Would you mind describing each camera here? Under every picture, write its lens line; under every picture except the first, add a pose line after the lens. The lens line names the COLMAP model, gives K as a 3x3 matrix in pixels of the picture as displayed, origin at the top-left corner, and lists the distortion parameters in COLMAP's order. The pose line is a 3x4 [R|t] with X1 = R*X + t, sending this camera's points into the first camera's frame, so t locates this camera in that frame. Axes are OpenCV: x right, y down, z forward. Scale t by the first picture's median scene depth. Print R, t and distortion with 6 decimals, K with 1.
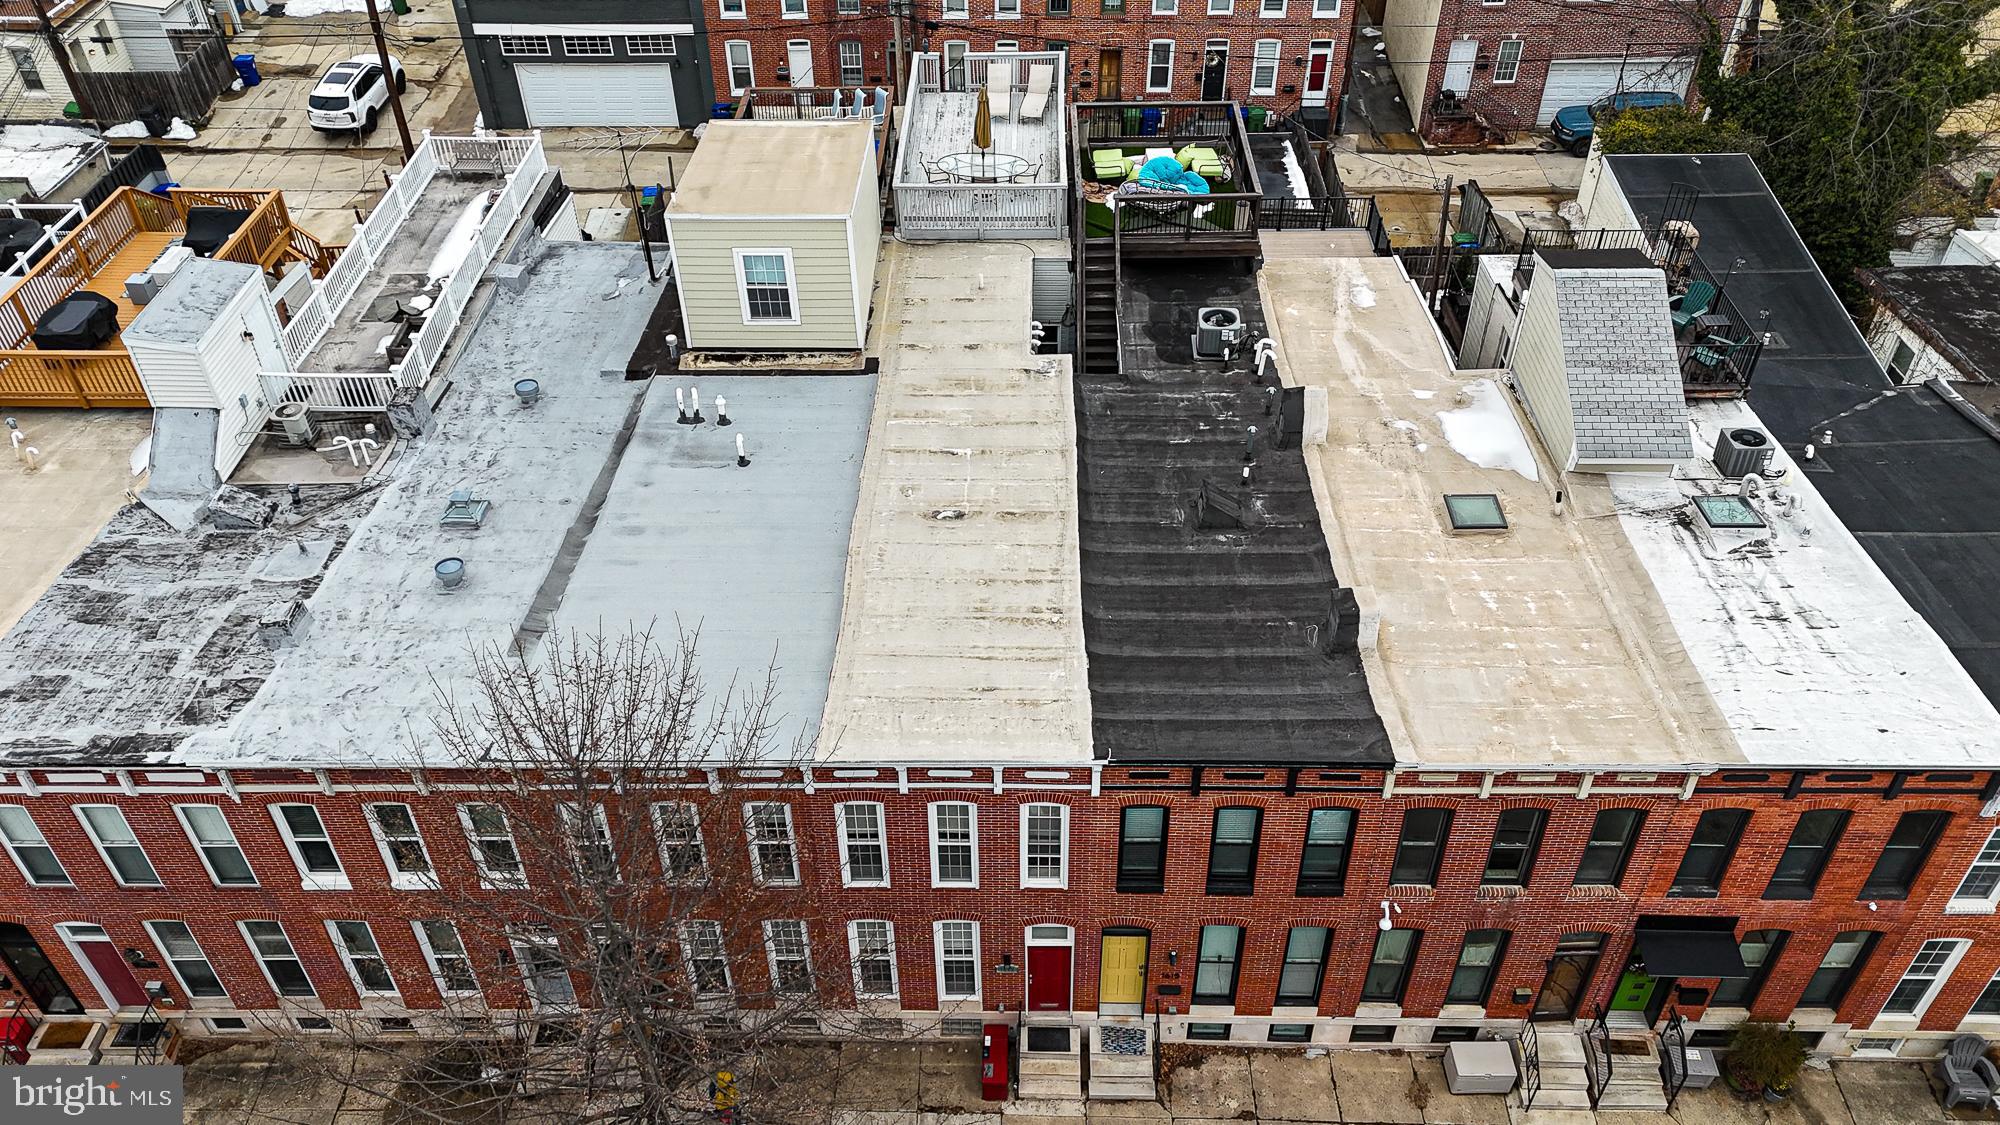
lens RADIAL K [[1383.4, 0, 998.0], [0, 1383.4, 612.7], [0, 0, 1]] dist [0.086686, -0.075048]
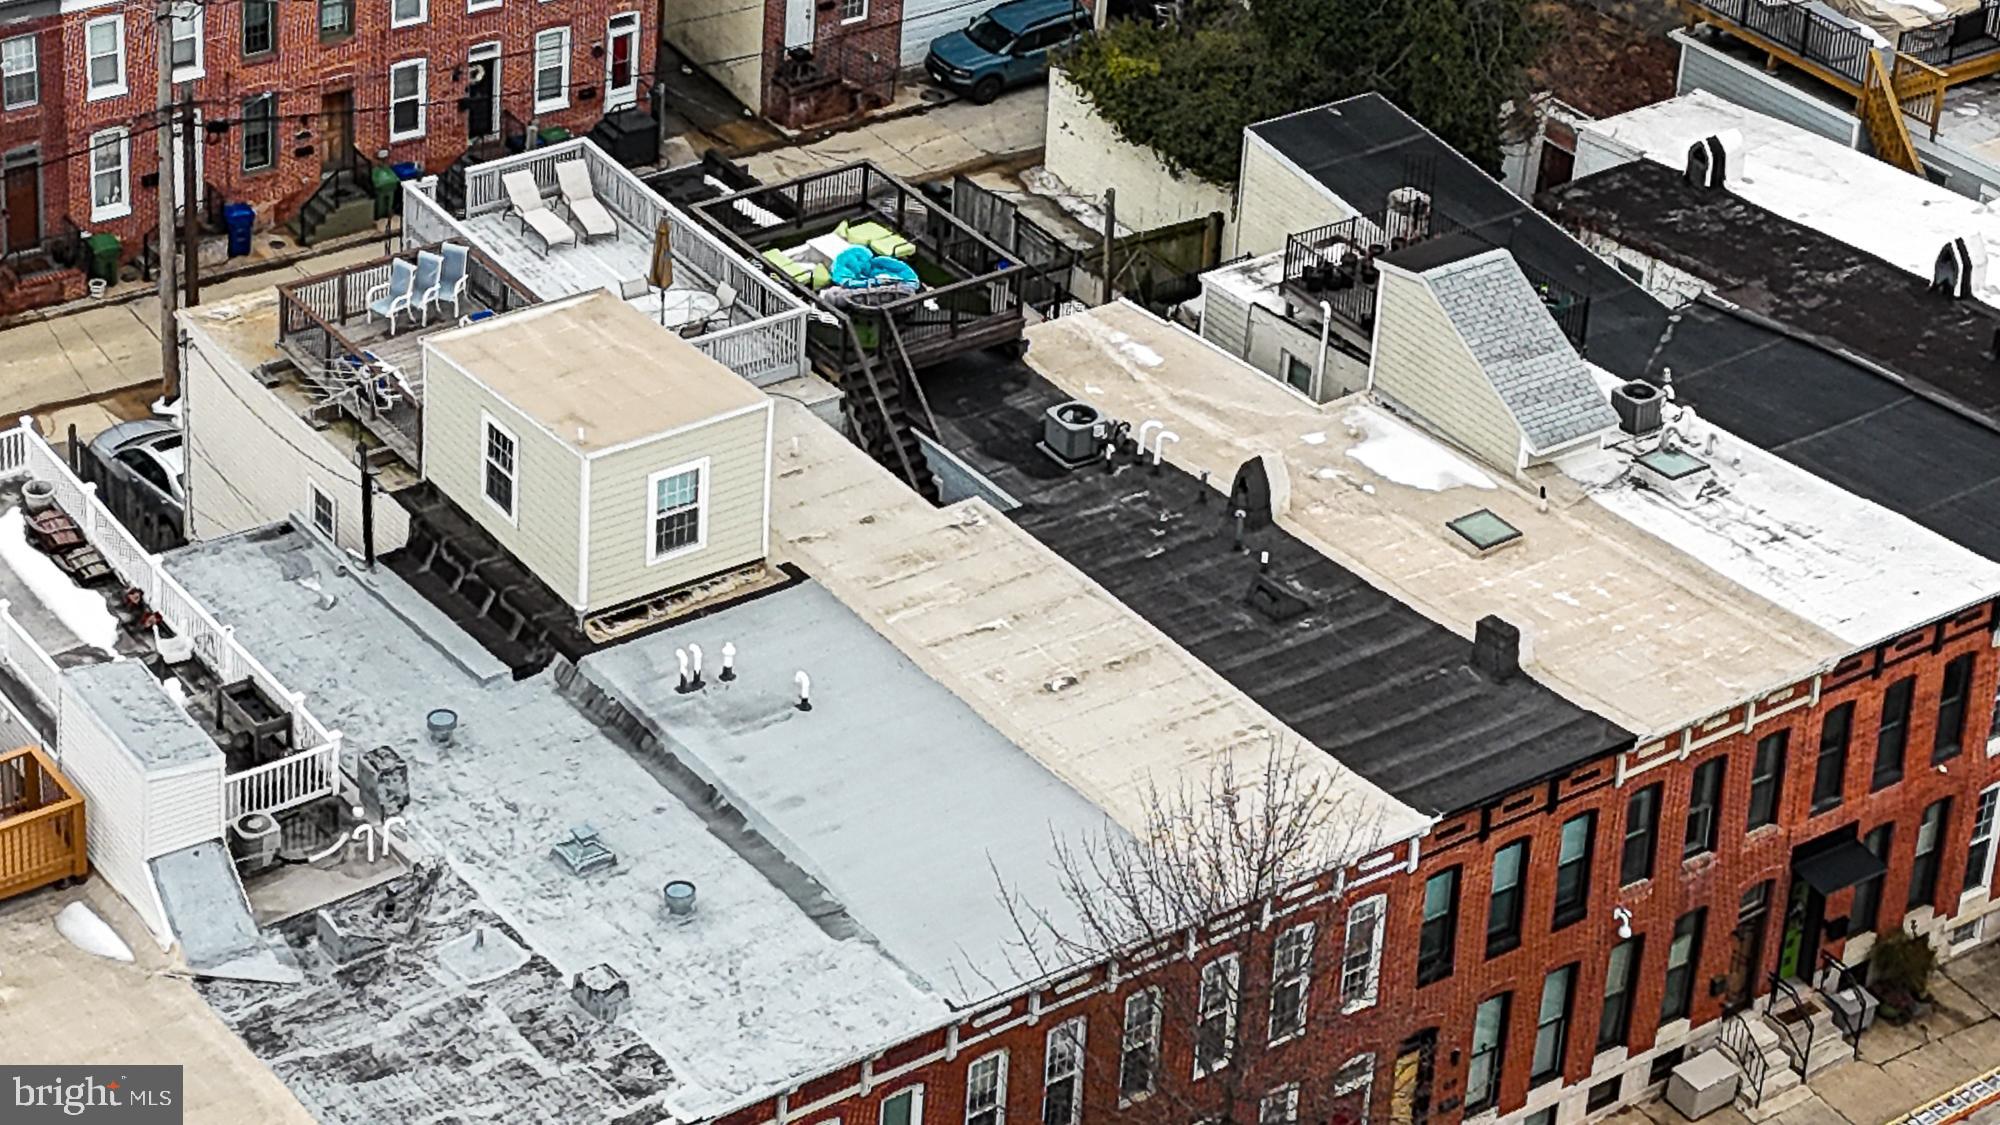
lens RADIAL K [[3510.2, 0, 1084.3], [0, 3510.2, 563.4], [0, 0, 1]] dist [0.188333, -0.677188]
pose [[0.800240, -0.268497, 0.536214, -1.135121], [0.354836, 0.932840, -0.062455, 0.001991], [-0.483433, 0.240247, 0.841768, -0.849370]]
